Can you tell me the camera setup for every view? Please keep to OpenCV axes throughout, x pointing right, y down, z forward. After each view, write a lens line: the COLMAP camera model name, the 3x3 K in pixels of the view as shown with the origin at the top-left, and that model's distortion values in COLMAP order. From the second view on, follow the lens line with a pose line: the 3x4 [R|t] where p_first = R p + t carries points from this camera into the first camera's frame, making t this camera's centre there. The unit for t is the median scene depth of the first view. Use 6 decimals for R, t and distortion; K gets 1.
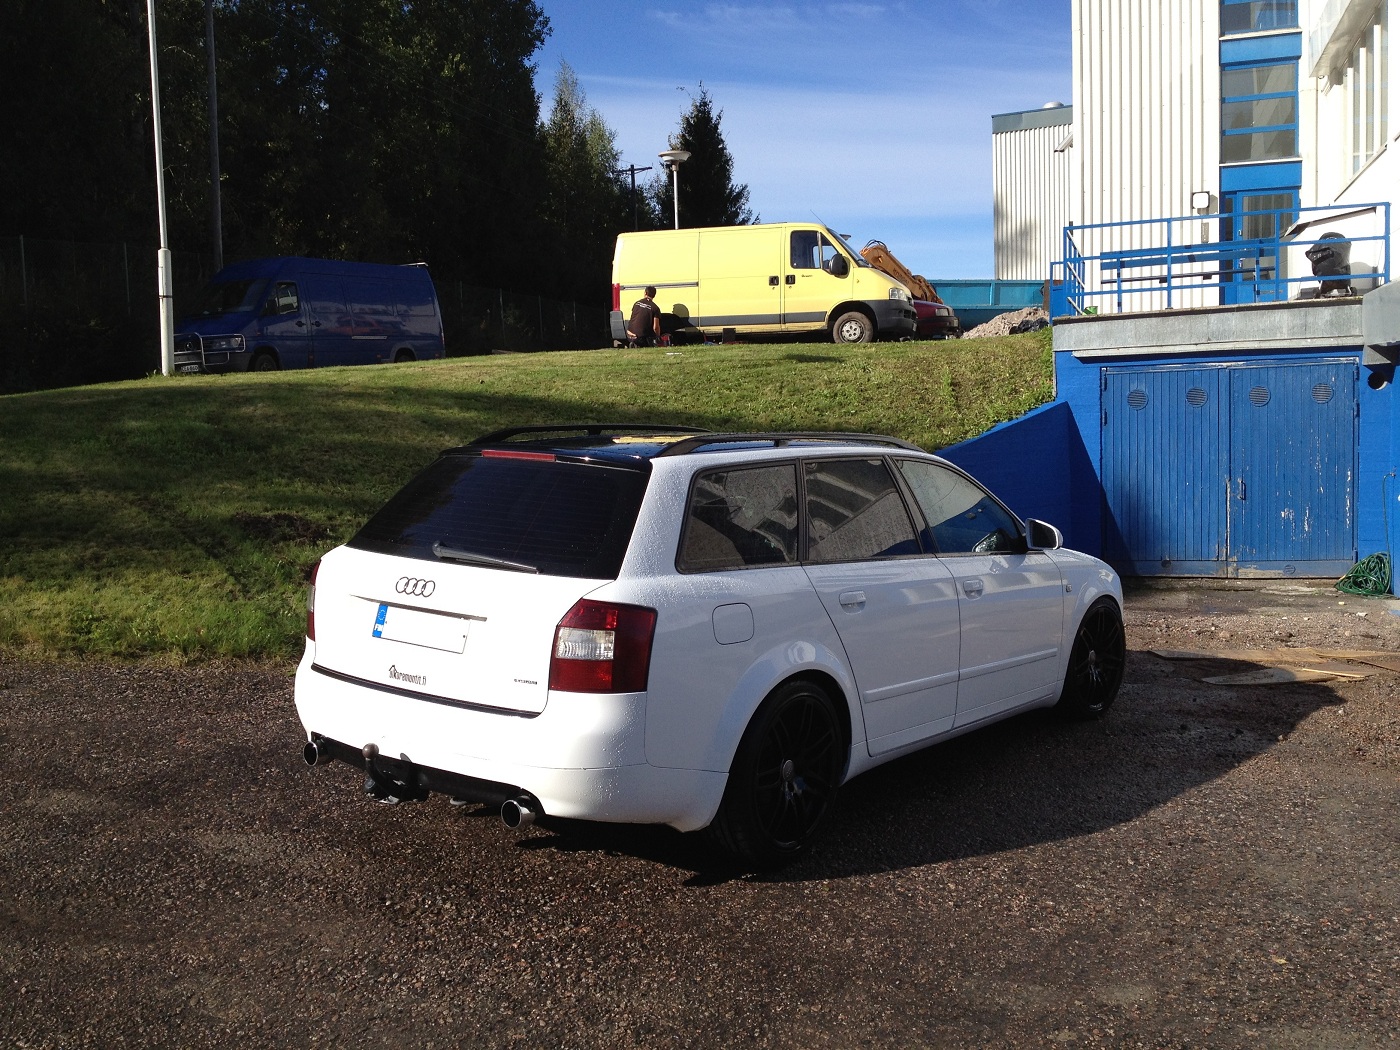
lens RADIAL K [[1428.3, 0, 702.5], [0, 1428.3, 478.4], [0, 0, 1]] dist [0.157668, -0.364808]
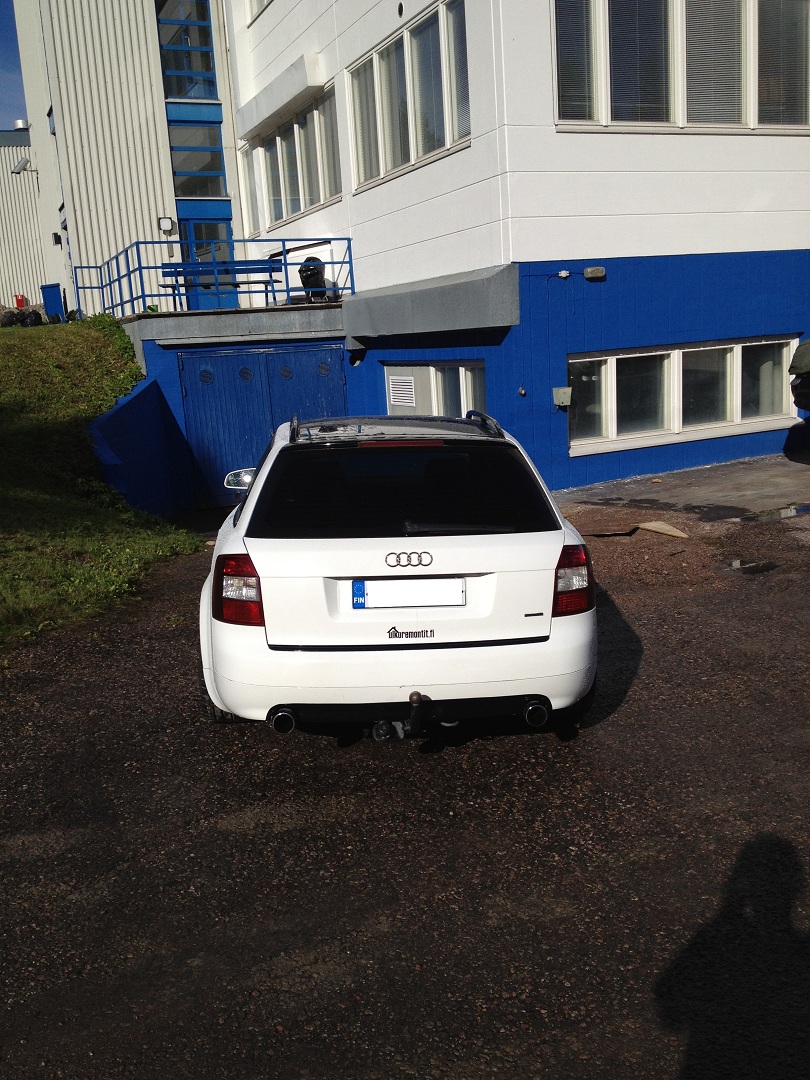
lens RADIAL K [[1093.1, 0, 405.0], [0, 1093.1, 540.0], [0, 0, 1]] dist [0.206215, -0.625548]
pose [[0.707596, -0.137696, 0.693071, -0.319125], [0.070186, 0.989675, 0.124967, -0.020778], [-0.703123, -0.039782, 0.709954, 0.137862]]
